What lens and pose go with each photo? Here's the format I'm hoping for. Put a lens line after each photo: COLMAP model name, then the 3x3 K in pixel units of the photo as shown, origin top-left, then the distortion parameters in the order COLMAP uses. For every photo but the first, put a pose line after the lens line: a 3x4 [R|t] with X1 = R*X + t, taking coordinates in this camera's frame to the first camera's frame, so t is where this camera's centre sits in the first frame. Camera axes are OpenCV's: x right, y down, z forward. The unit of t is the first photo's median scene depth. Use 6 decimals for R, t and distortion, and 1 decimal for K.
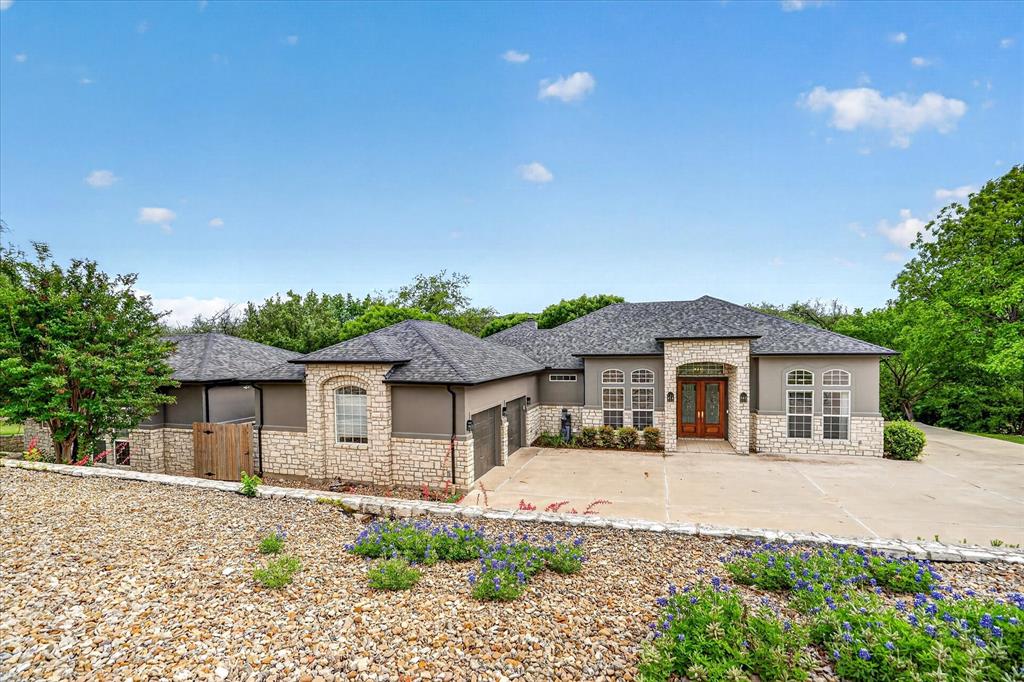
lens RADIAL K [[479.6, 0, 504.1], [0, 479.6, 359.6], [0, 0, 1]] dist [-0.045484, 0.011955]
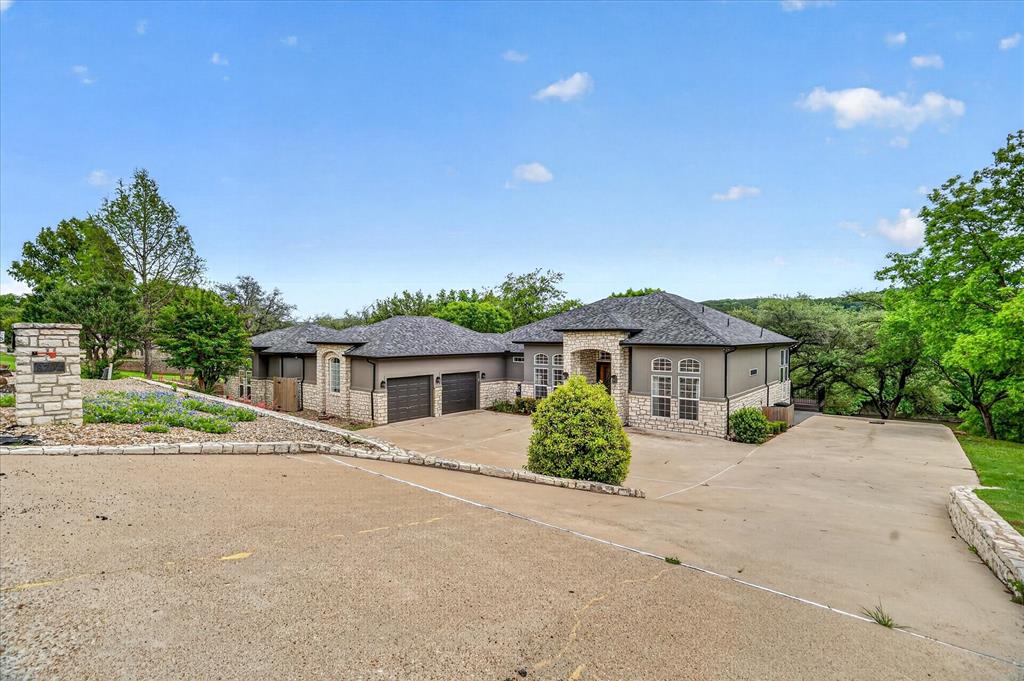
lens RADIAL K [[479.6, 0, 509.3], [0, 479.6, 349.6], [0, 0, 1]] dist [-0.045484, 0.011955]
pose [[0.916507, 0.024467, -0.399269, 0.749378], [-0.022183, 0.999700, 0.010340, -0.002616], [0.399403, -0.000620, 0.916775, -0.226529]]
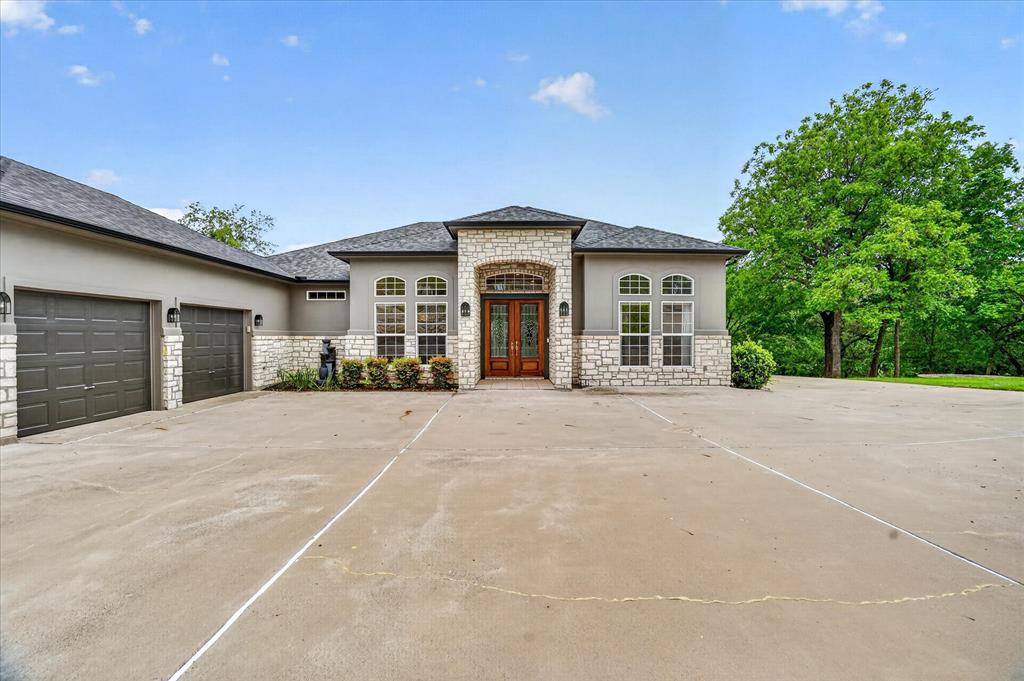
lens RADIAL K [[479.6, 0, 512.8], [0, 479.6, 339.3], [0, 0, 1]] dist [-0.045484, 0.011955]
pose [[0.953869, 0.011528, 0.300001, 0.215342], [-0.004452, 0.999696, -0.024260, 0.144143], [-0.300189, 0.021806, 0.953630, 0.335827]]
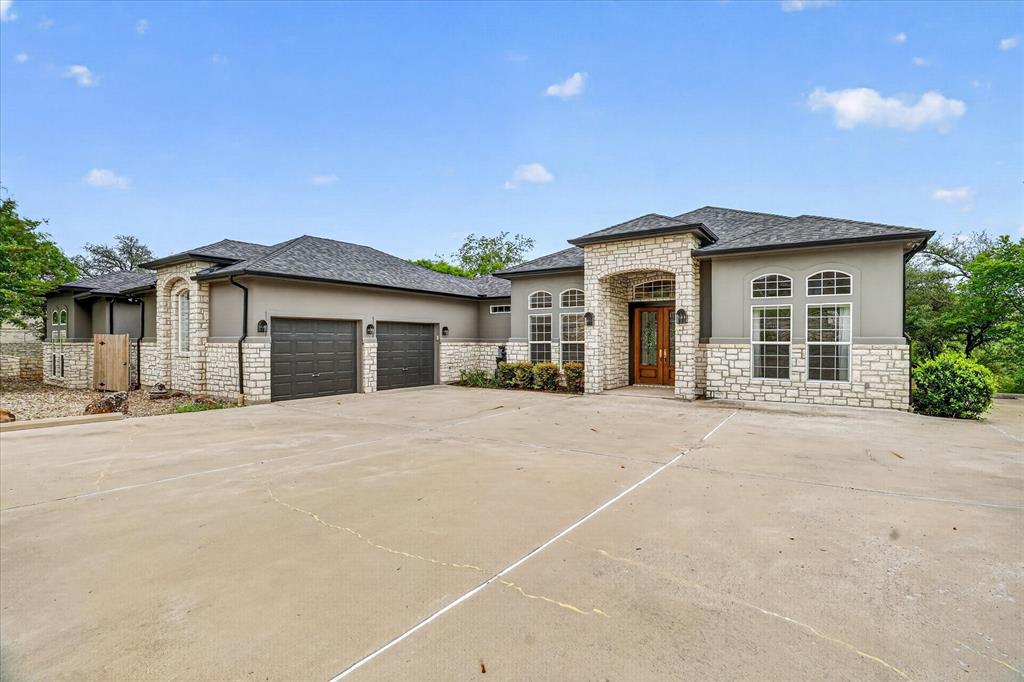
lens RADIAL K [[479.6, 0, 512.6], [0, 479.6, 345.8], [0, 0, 1]] dist [-0.045484, 0.011955]
pose [[0.956154, 0.018044, -0.292307, 0.475173], [-0.022396, 0.999682, -0.011549, 0.136889], [0.292006, 0.017589, 0.956255, 0.263513]]
